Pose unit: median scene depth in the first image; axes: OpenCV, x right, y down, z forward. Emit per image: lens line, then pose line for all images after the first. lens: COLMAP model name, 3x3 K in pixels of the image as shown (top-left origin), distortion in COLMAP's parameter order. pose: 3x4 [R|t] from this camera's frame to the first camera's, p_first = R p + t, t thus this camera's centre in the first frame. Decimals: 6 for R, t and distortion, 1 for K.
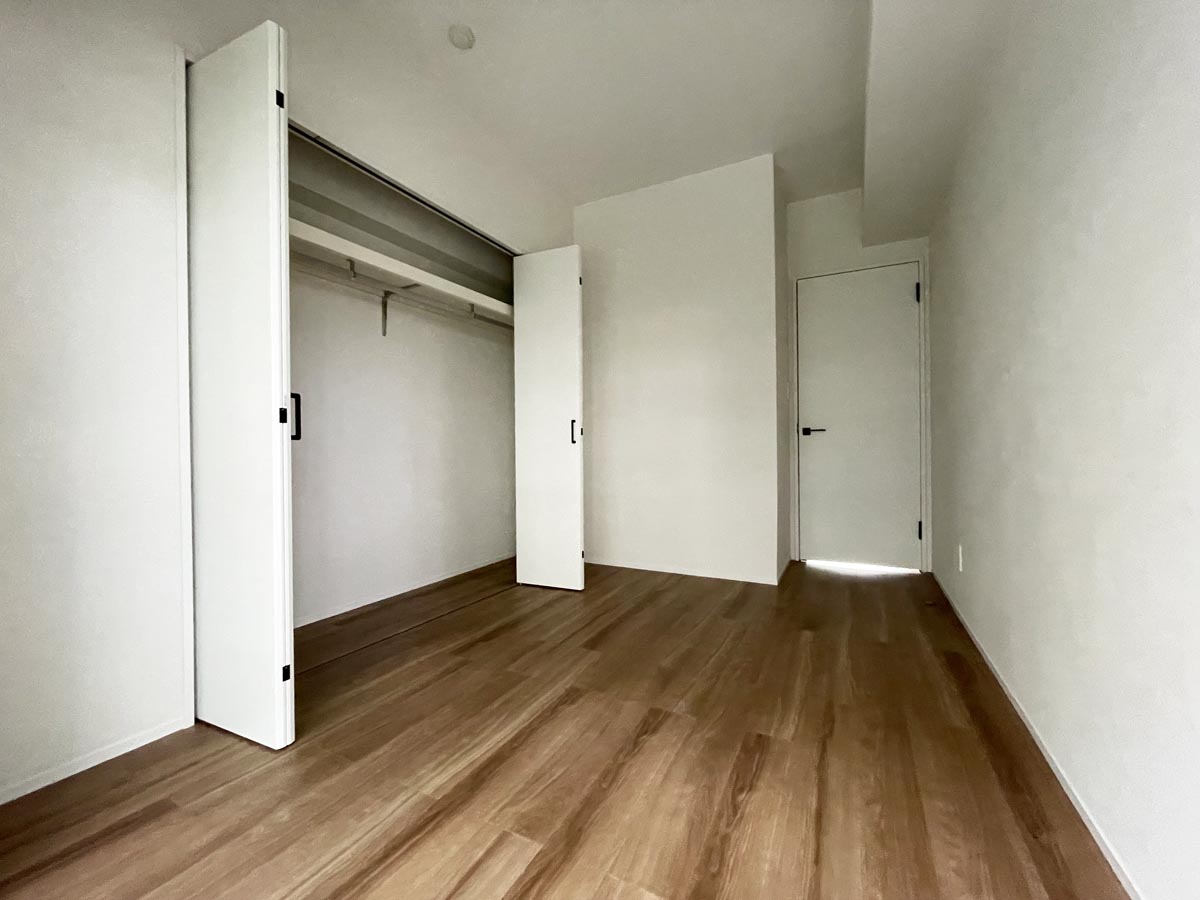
lens RADIAL K [[485.4, 0, 599.1], [0, 485.4, 450.3], [0, 0, 1]] dist [-0.000893, -0.000076]
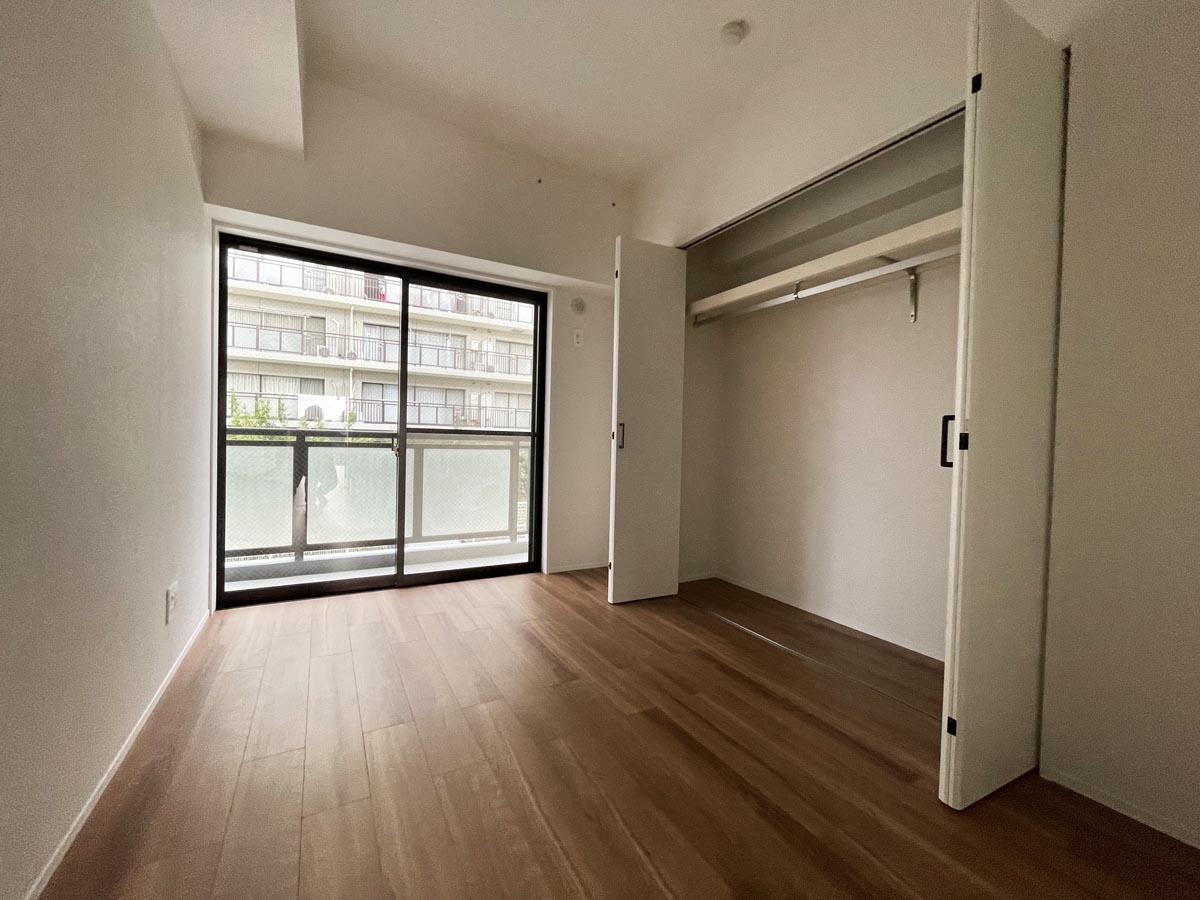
lens RADIAL K [[485.4, 0, 599.1], [0, 485.4, 450.3], [0, 0, 1]] dist [-0.000893, -0.000076]
pose [[-0.540699, 0.015986, -0.841064, 0.789479], [-0.024333, 0.999104, 0.034633, -0.059703], [0.840864, 0.039191, -0.539825, 1.534332]]
